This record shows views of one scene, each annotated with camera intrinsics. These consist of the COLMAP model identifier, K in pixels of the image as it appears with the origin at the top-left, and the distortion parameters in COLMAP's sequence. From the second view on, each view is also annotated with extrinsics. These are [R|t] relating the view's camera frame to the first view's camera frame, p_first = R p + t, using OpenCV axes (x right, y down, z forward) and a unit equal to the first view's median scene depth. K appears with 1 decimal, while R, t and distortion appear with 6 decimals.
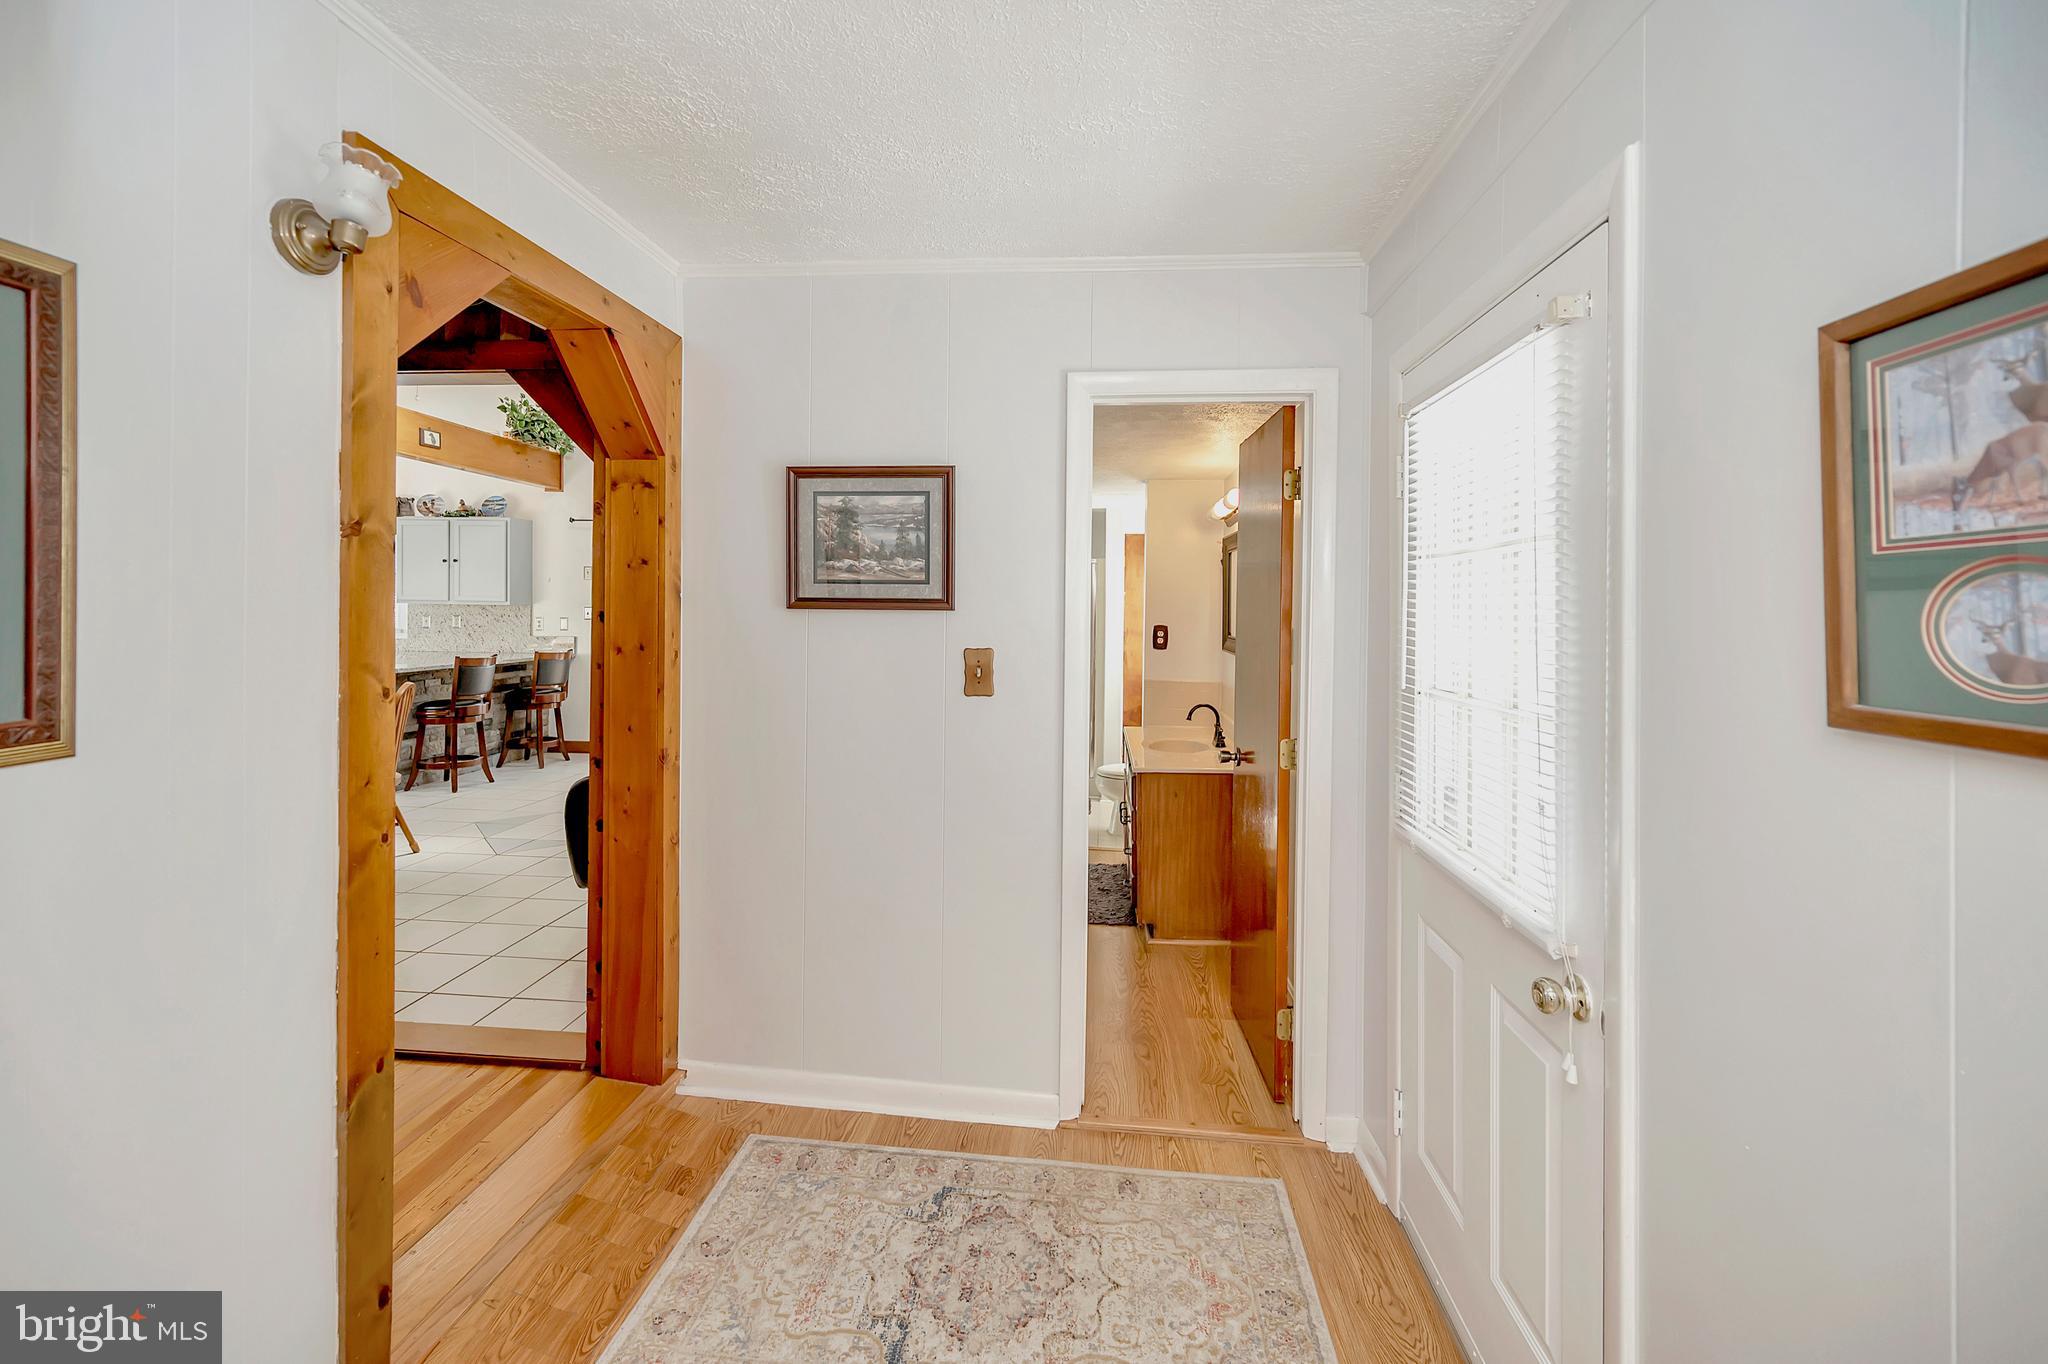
lens RADIAL K [[834.2, 0, 1008.6], [0, 834.2, 597.8], [0, 0, 1]] dist [0.003653, 0.001055]
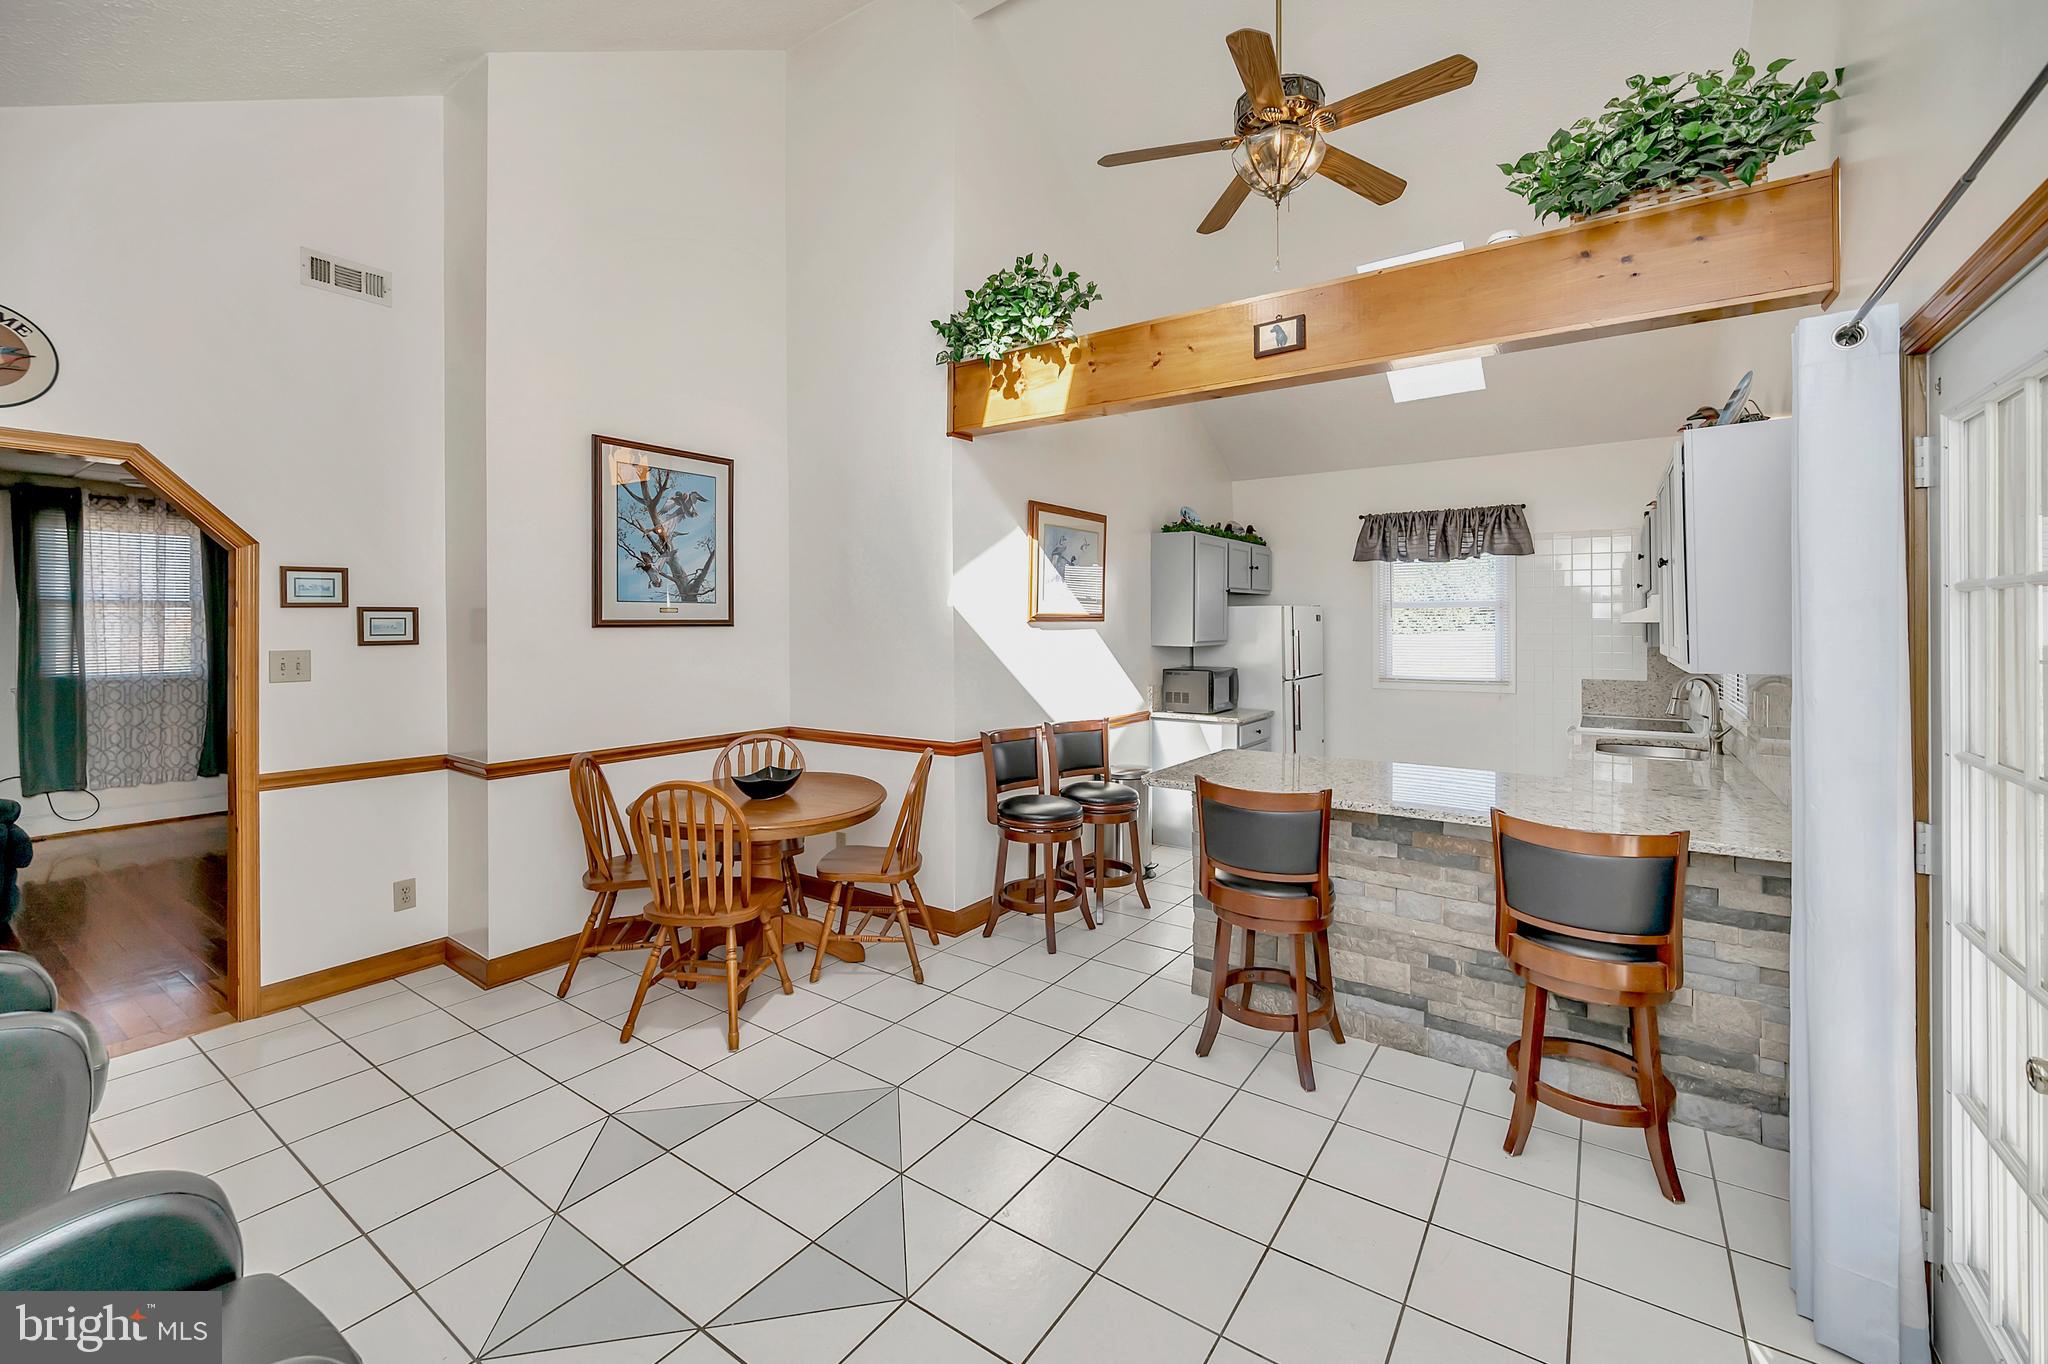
lens RADIAL K [[834.2, 0, 1031.3], [0, 834.2, 627.5], [0, 0, 1]] dist [0.003653, 0.001055]
pose [[-0.486875, -0.003278, -0.873466, -0.154627], [0.001596, 0.999988, -0.004642, -0.010586], [0.873470, -0.003654, -0.486864, 0.963119]]
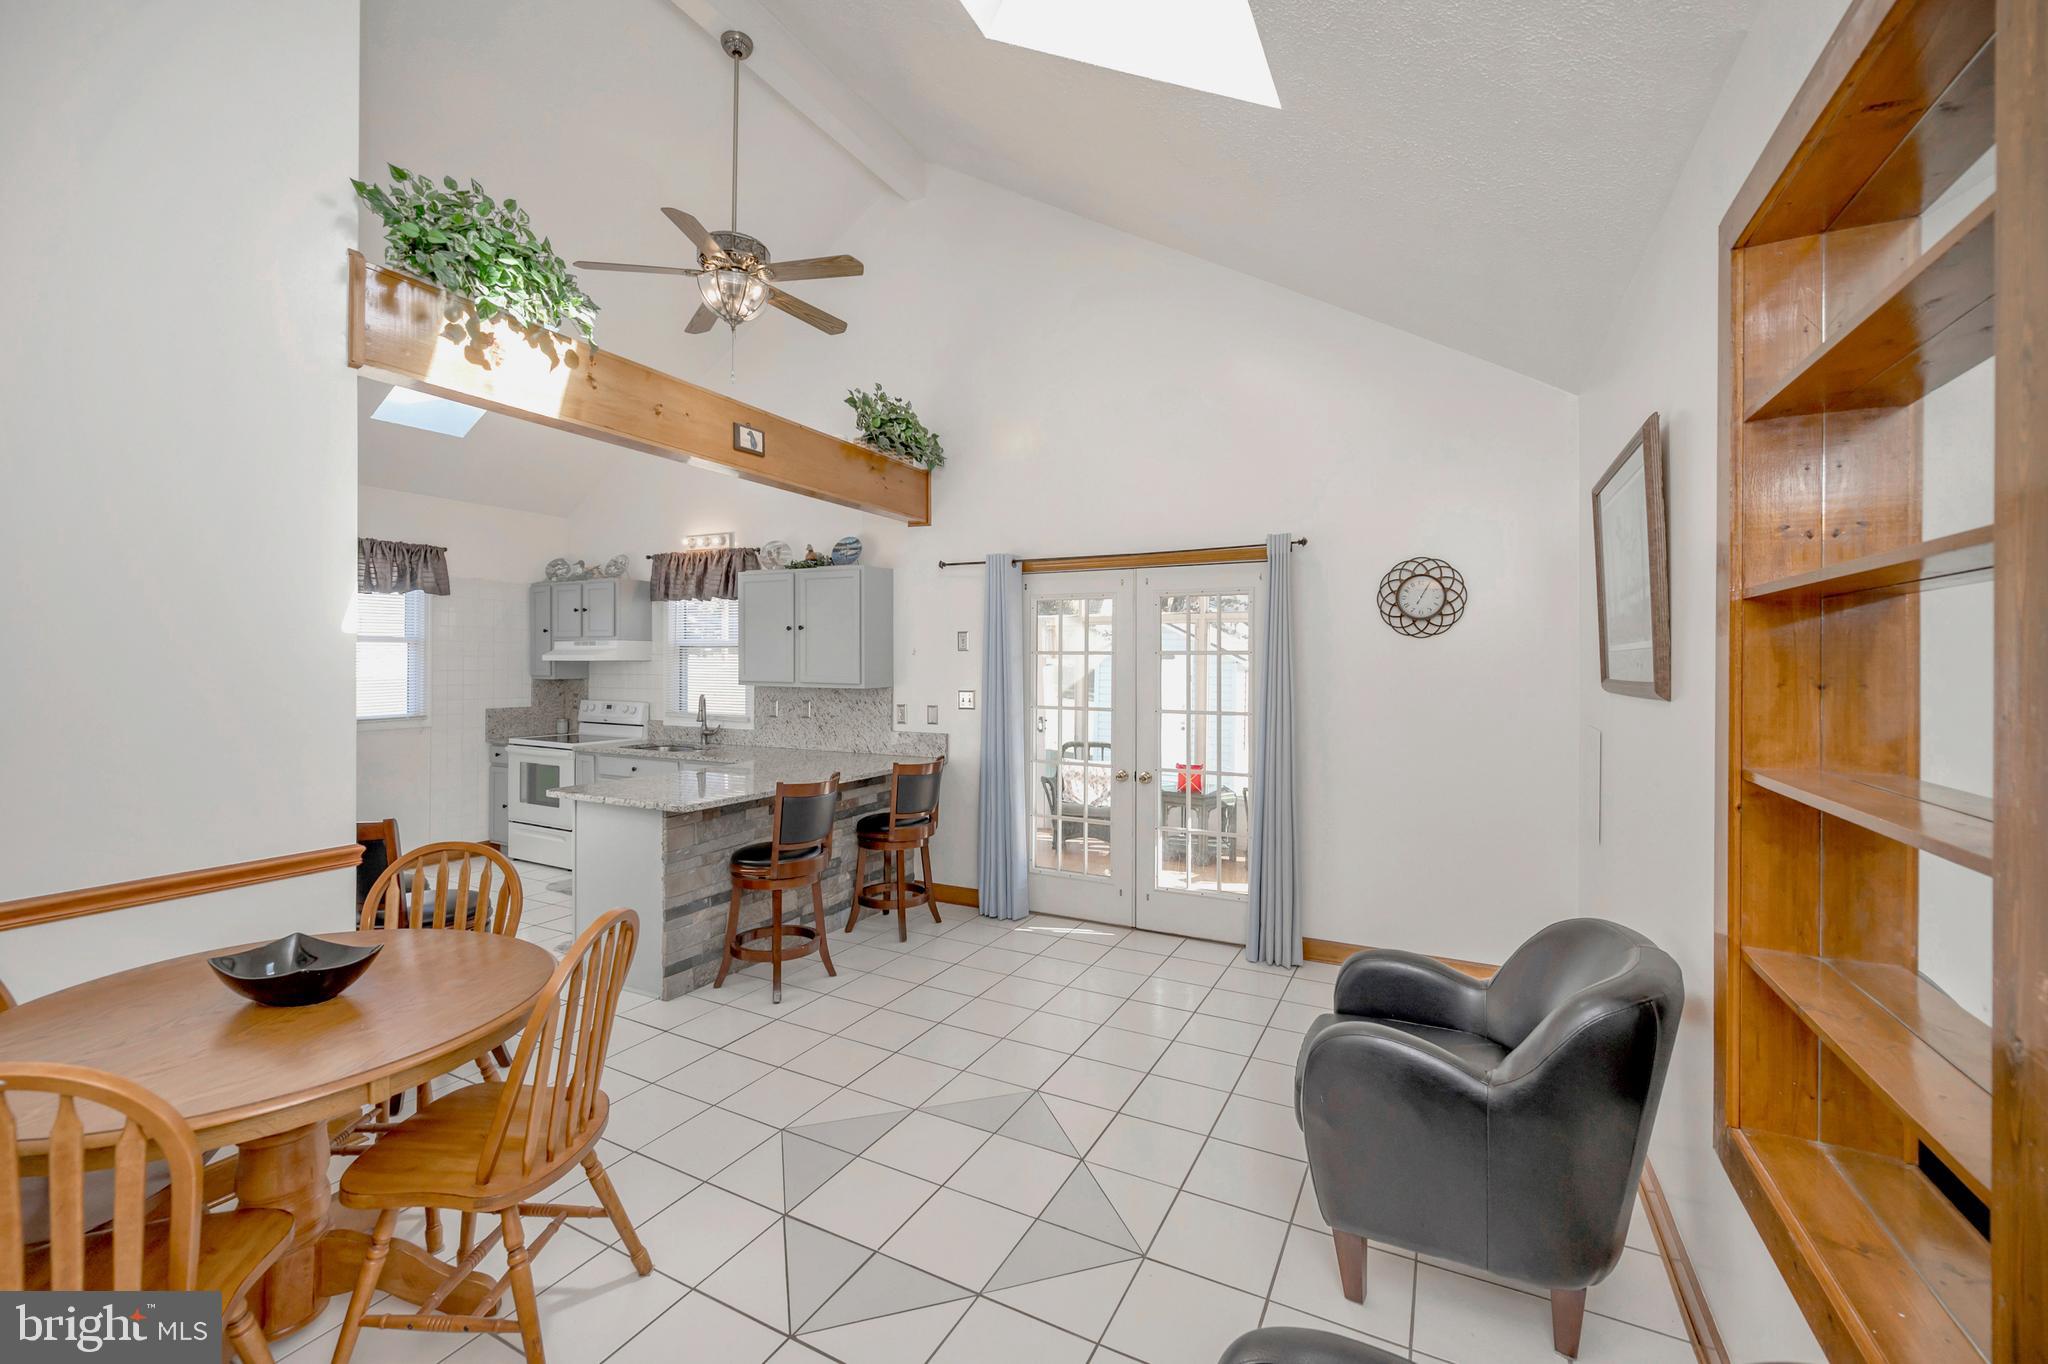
lens RADIAL K [[834.2, 0, 1018.4], [0, 834.2, 673.9], [0, 0, 1]] dist [0.003653, 0.001055]
pose [[0.925062, 0.004401, -0.379791, -0.216705], [0.001381, 0.999887, 0.014951, -0.015226], [0.379814, -0.014355, 0.924952, 0.411455]]
